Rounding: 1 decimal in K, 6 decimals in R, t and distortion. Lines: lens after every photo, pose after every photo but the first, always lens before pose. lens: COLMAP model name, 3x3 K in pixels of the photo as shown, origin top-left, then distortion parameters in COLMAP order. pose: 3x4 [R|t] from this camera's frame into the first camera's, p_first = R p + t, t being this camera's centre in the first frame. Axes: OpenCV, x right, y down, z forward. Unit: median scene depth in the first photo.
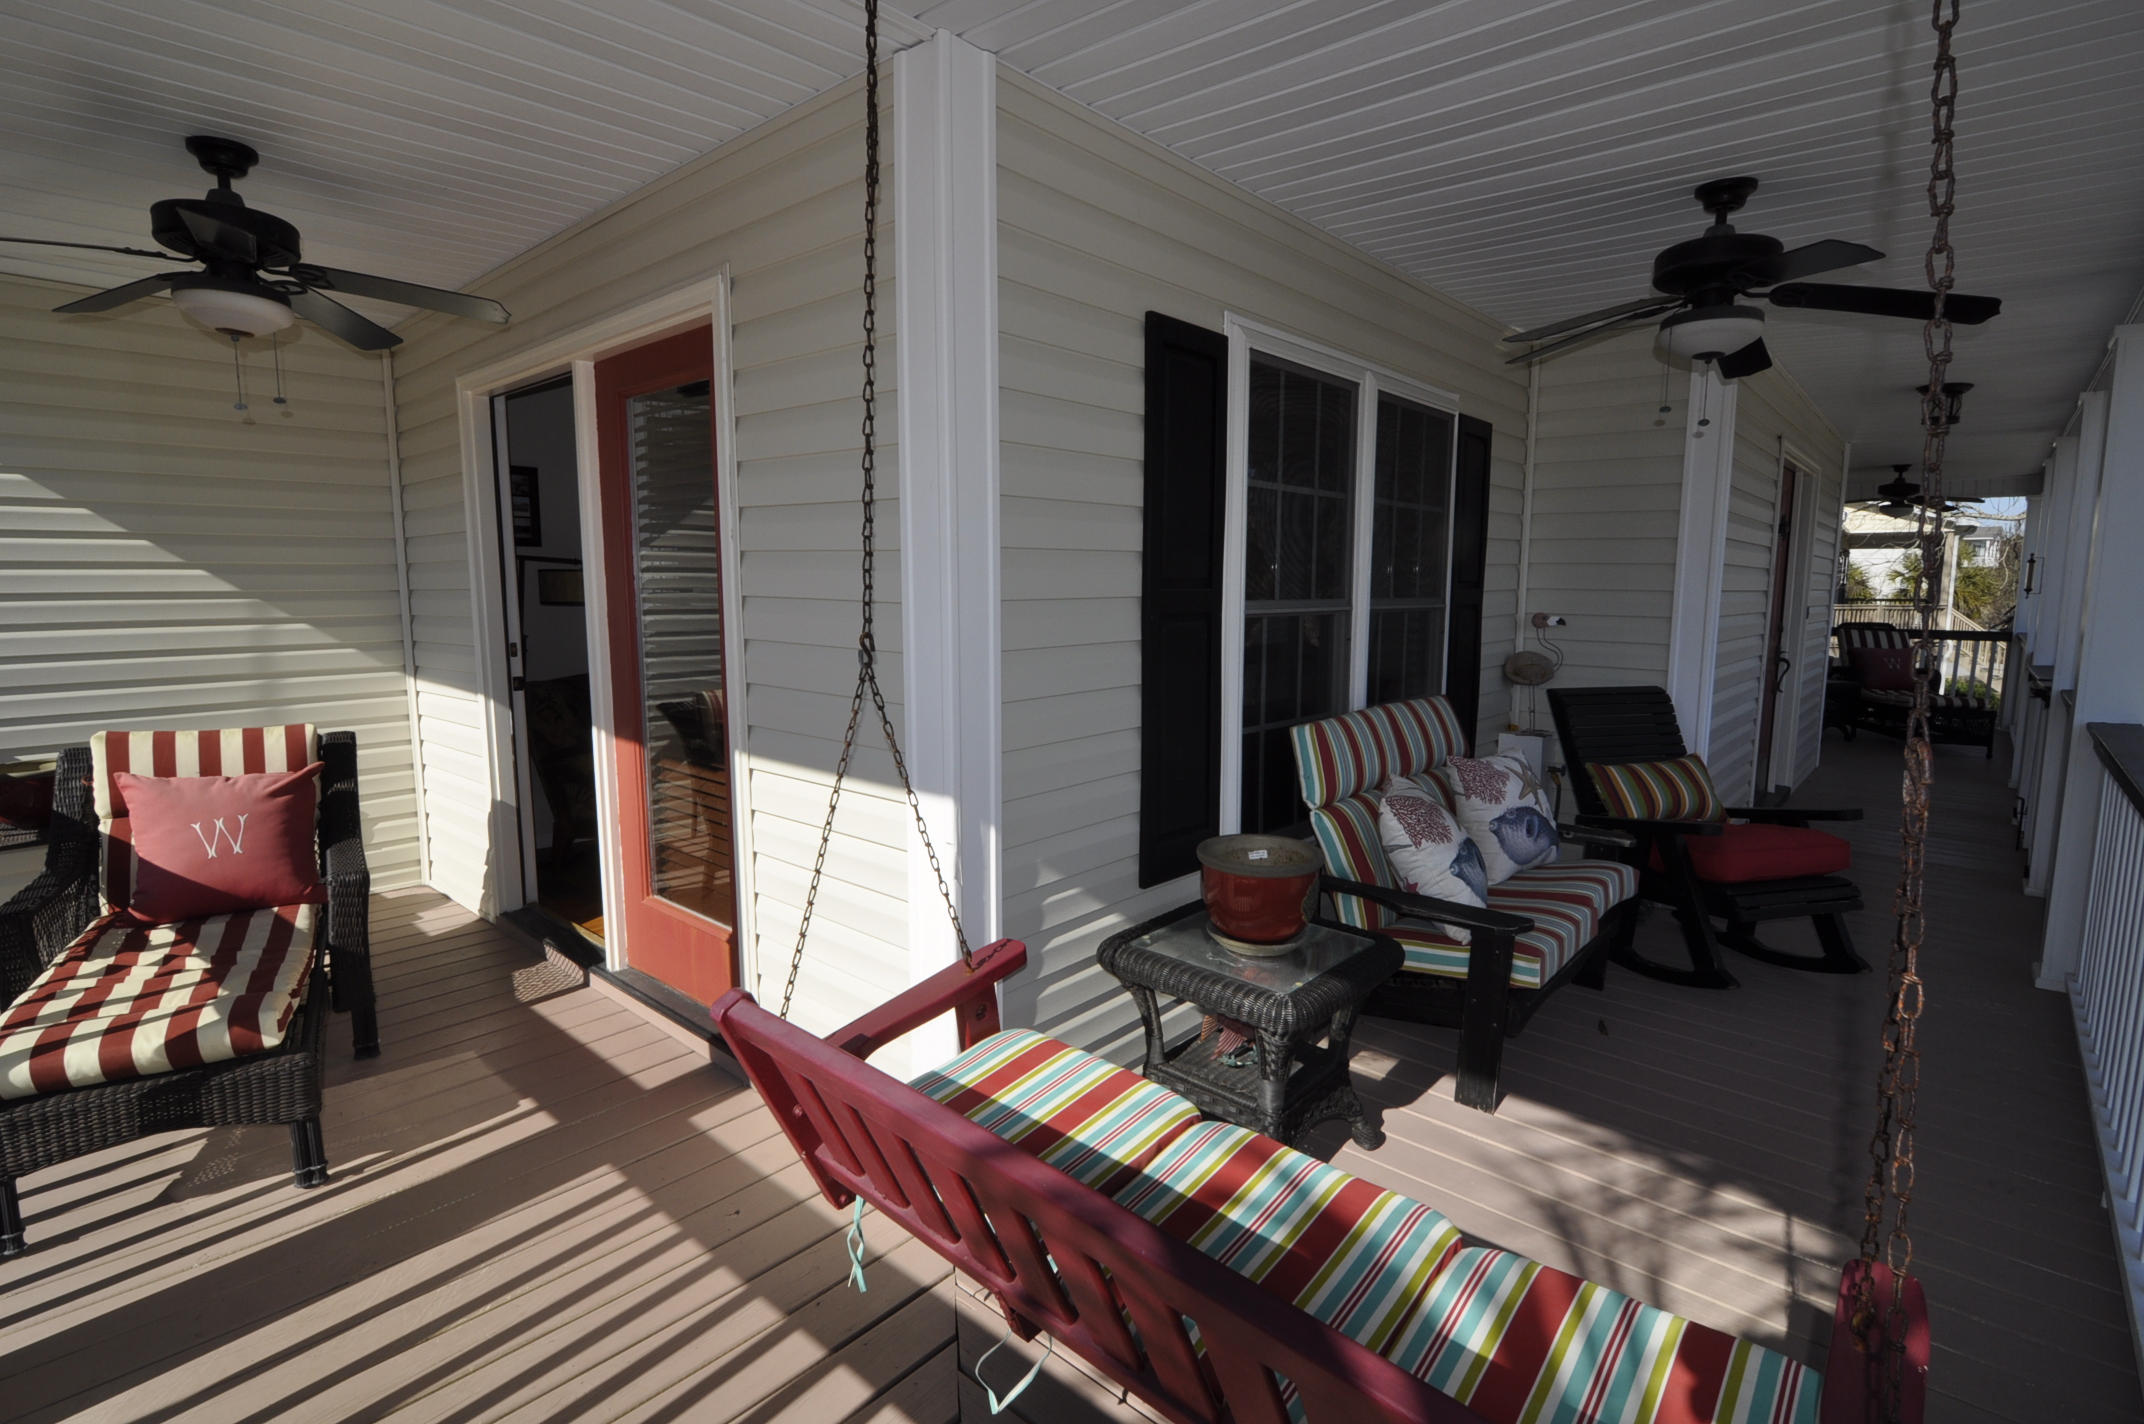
lens RADIAL K [[1030.3, 0, 1067.7], [0, 1030.3, 717.0], [0, 0, 1]] dist [-0.008683, -0.008408]
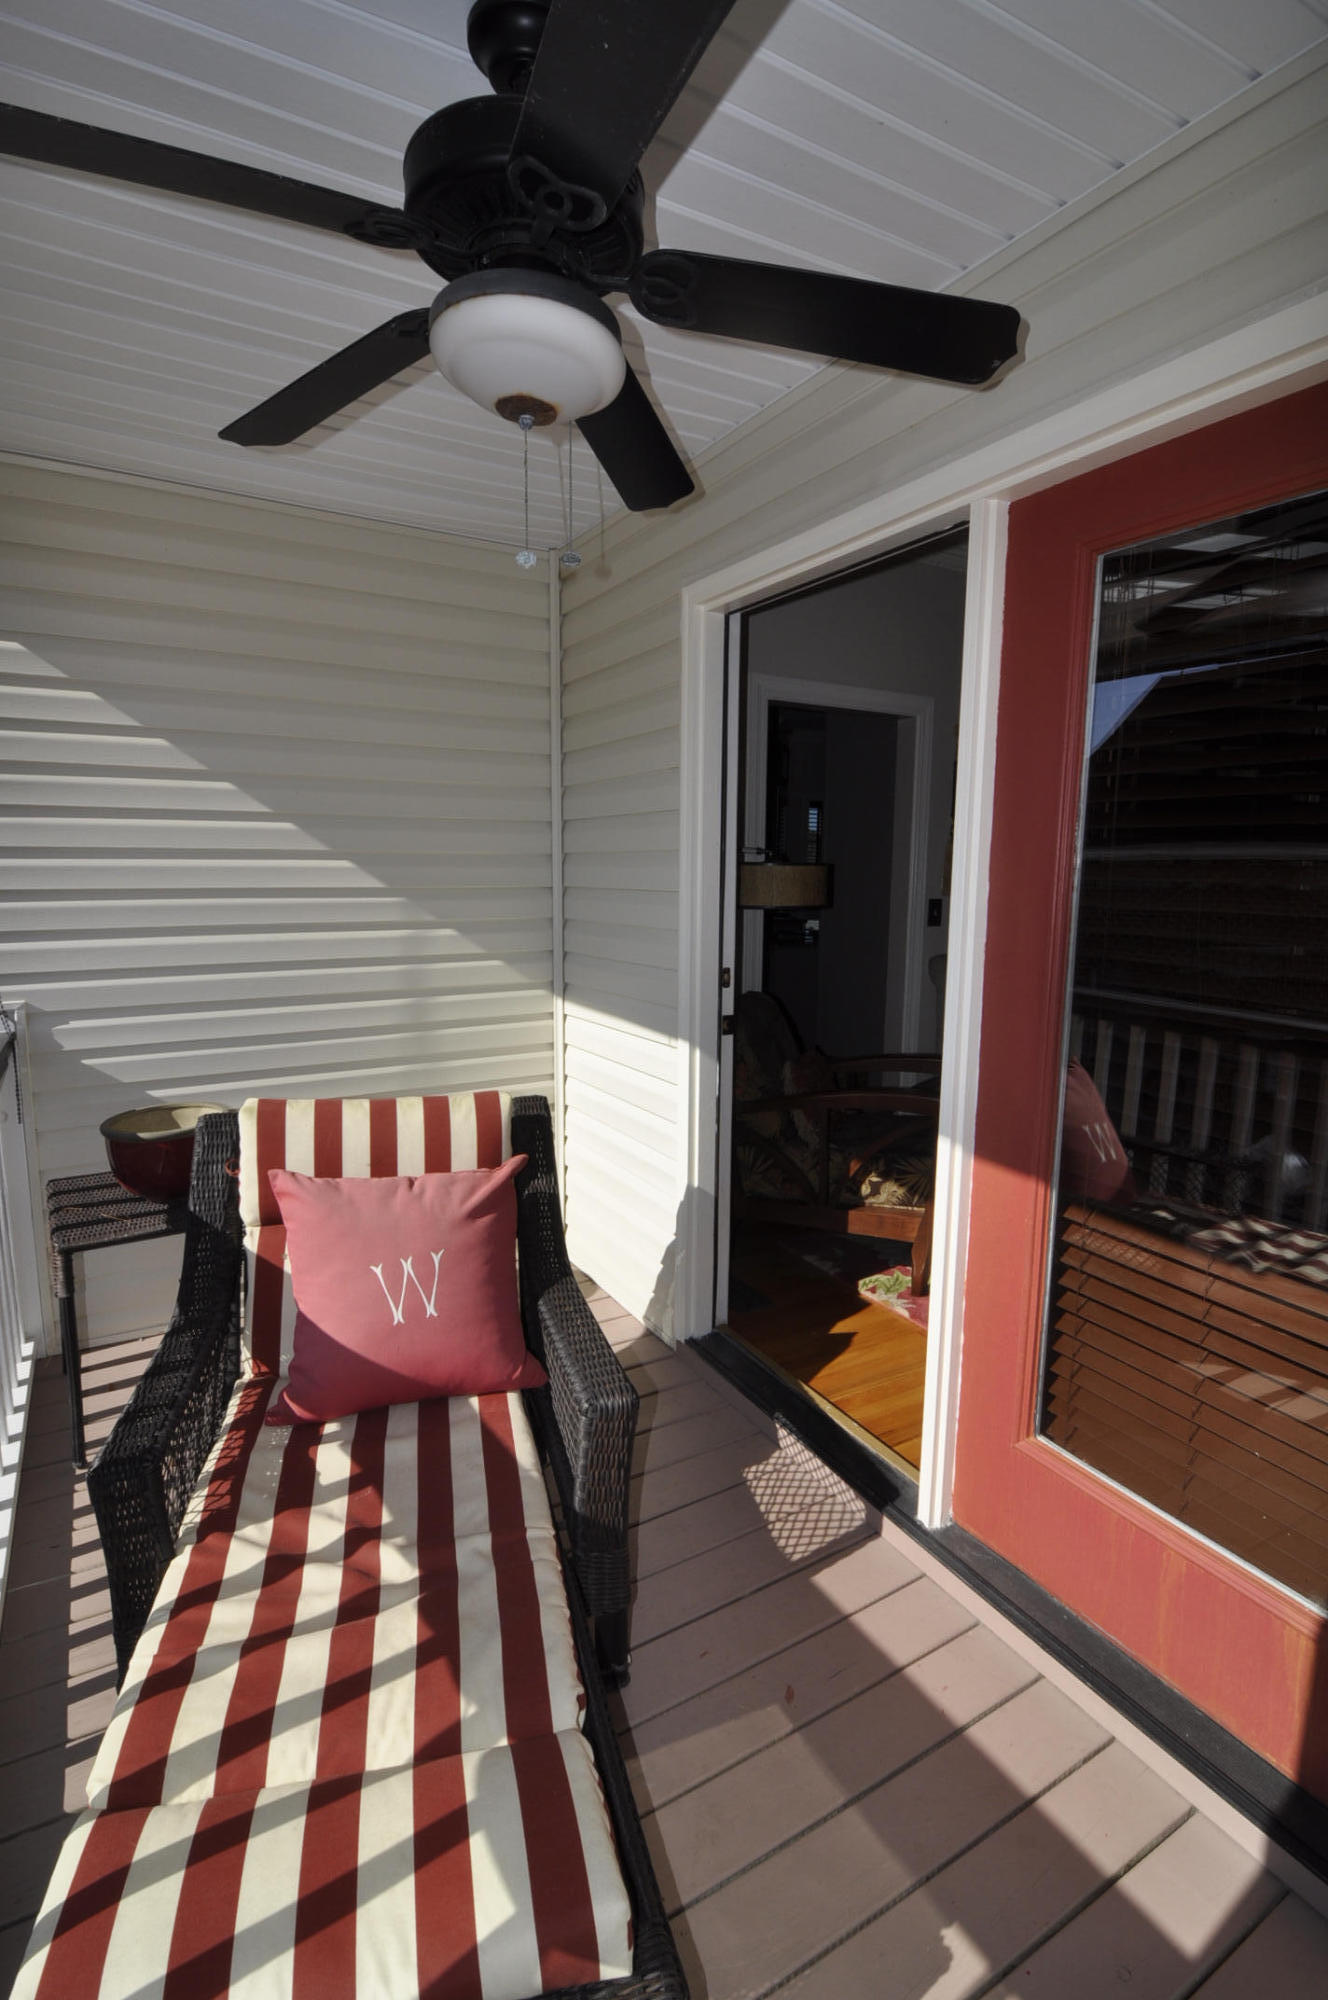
lens RADIAL K [[961.1, 0, 674.6], [0, 961.1, 1005.1], [0, 0, 1]] dist [-0.008683, -0.008408]
pose [[0.953743, 0.051357, -0.296202, -0.446730], [-0.047346, 0.998664, 0.020704, -0.069621], [0.296870, -0.005722, 0.954901, 0.424273]]
